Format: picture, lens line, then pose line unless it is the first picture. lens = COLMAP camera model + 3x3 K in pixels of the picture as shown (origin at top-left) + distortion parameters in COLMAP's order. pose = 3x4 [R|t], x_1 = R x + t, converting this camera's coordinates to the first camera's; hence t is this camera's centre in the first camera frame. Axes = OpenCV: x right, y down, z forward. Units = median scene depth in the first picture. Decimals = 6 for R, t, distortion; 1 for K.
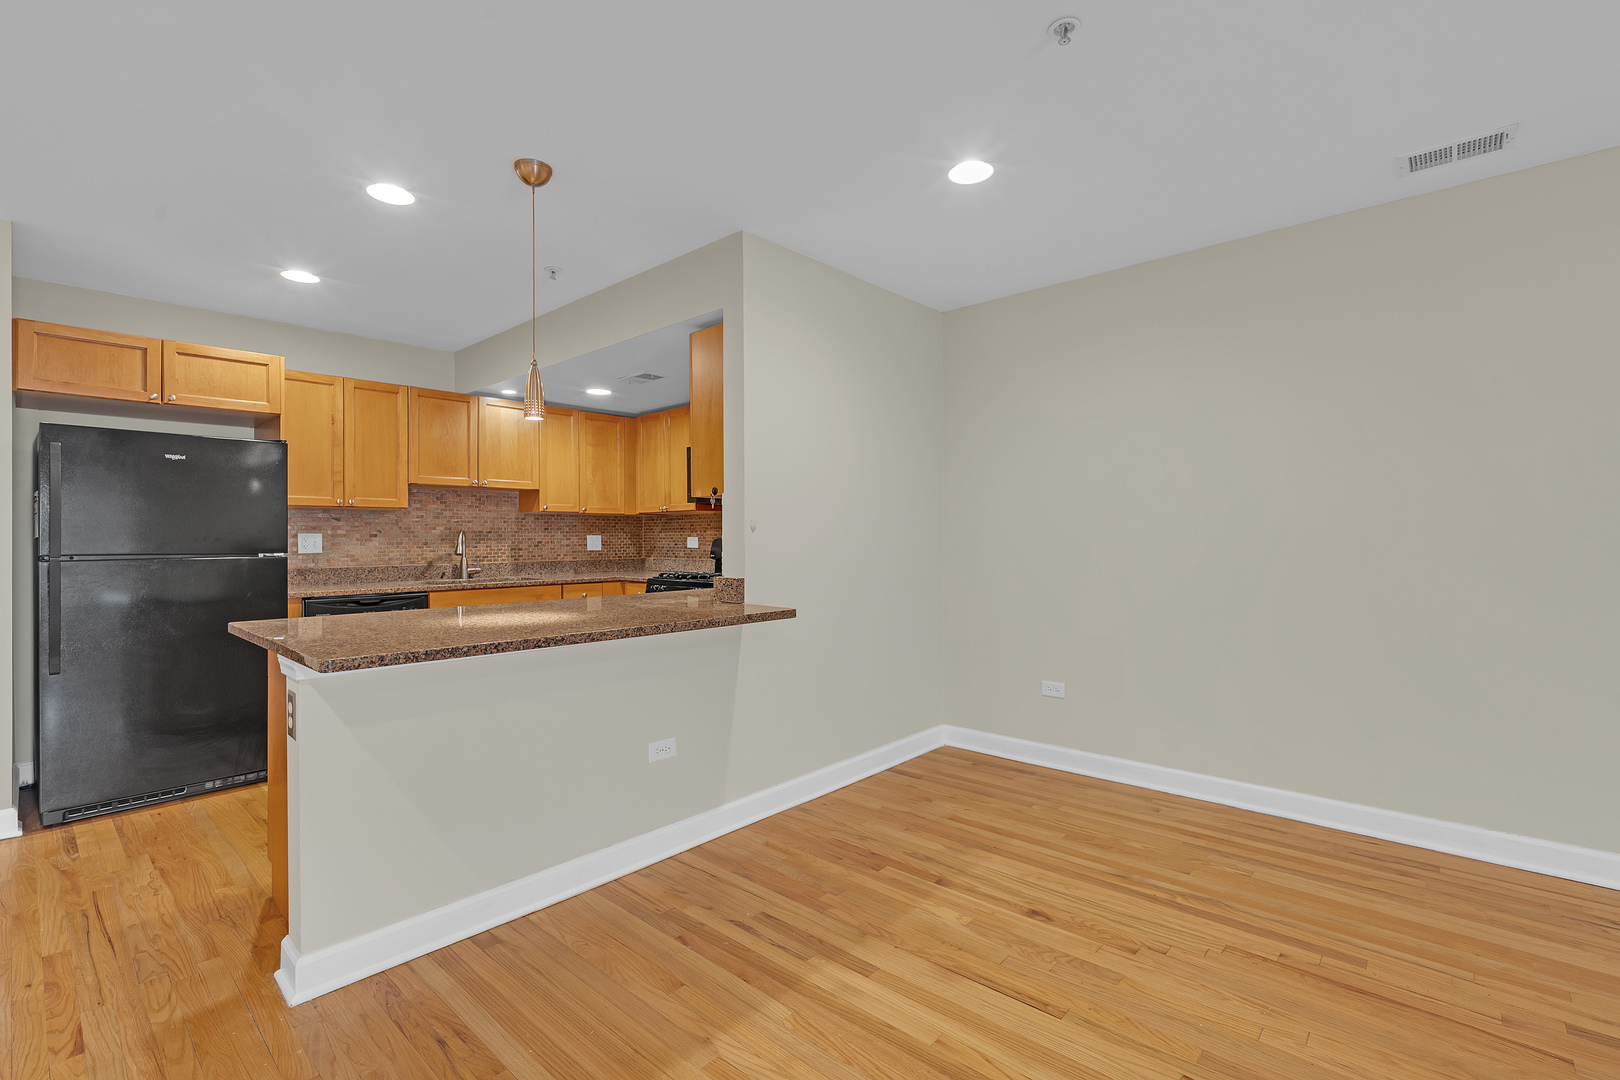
lens RADIAL K [[704.6, 0, 810.0], [0, 704.6, 540.0], [0, 0, 1]] dist [0.000817, 0.000149]
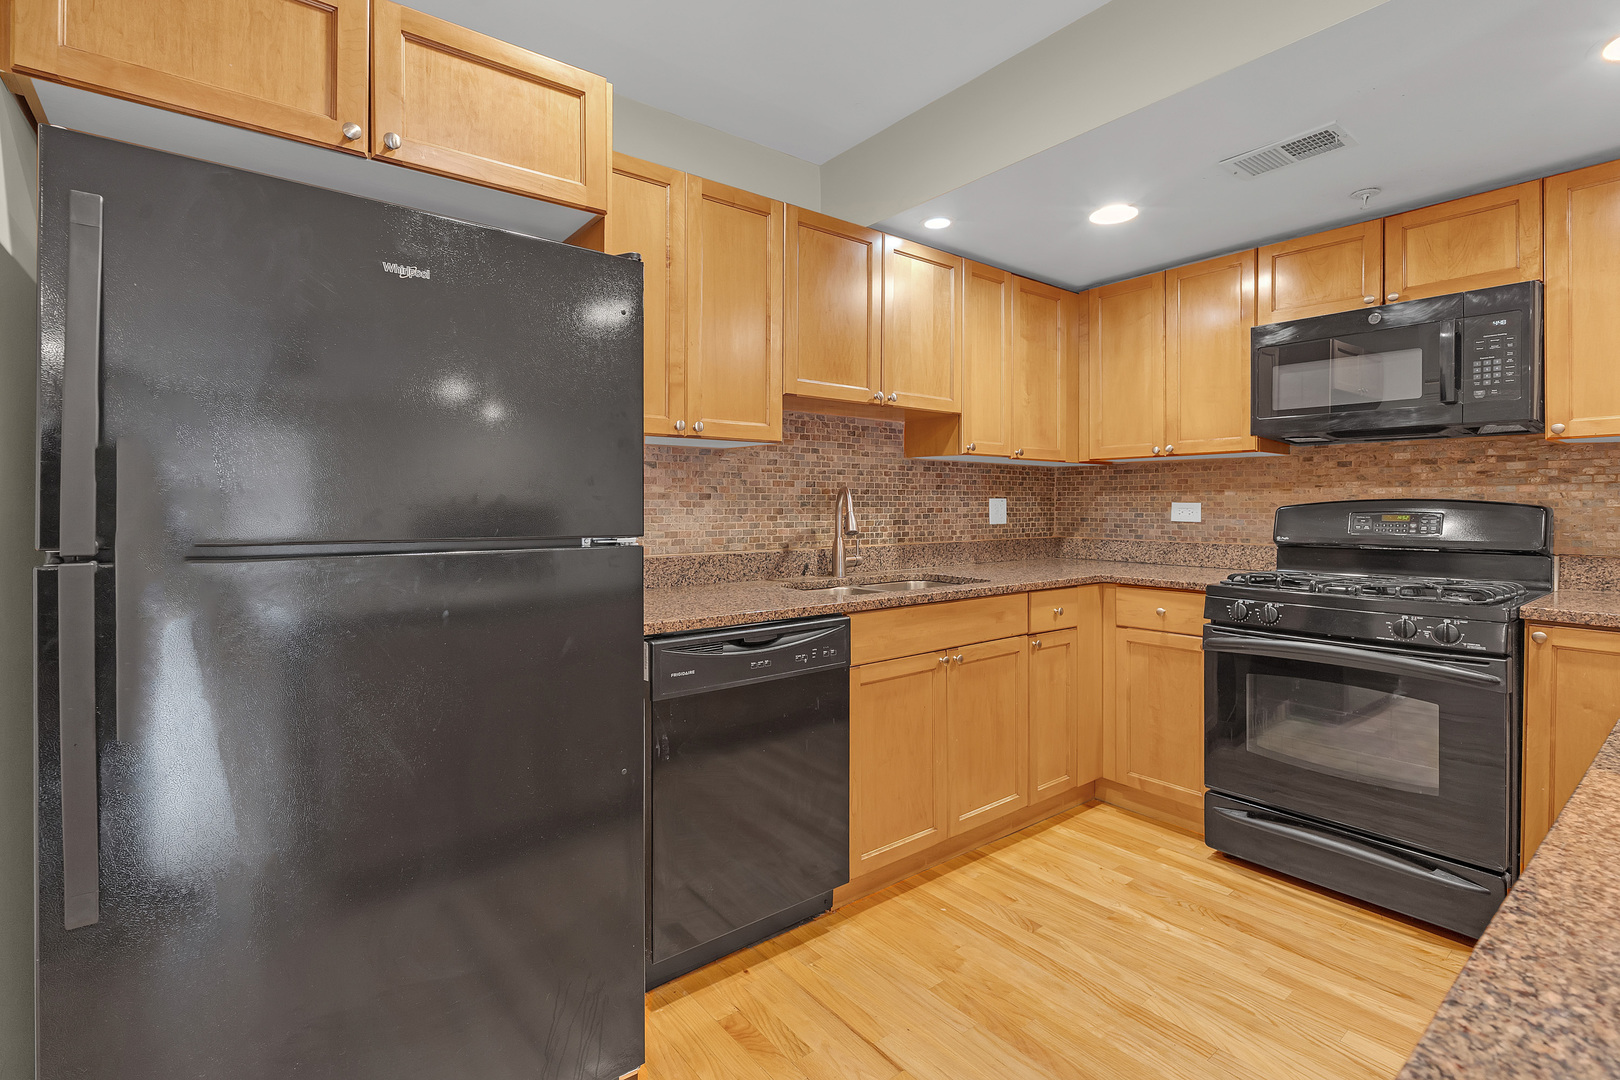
lens RADIAL K [[722.0, 0, 814.0], [0, 722.0, 509.4], [0, 0, 1]] dist [-0.000691, -0.000106]
pose [[0.987271, 0.006135, -0.158927, -0.446482], [-0.005629, 0.999978, 0.003637, 0.001133], [0.158946, -0.002696, 0.987284, 0.469855]]
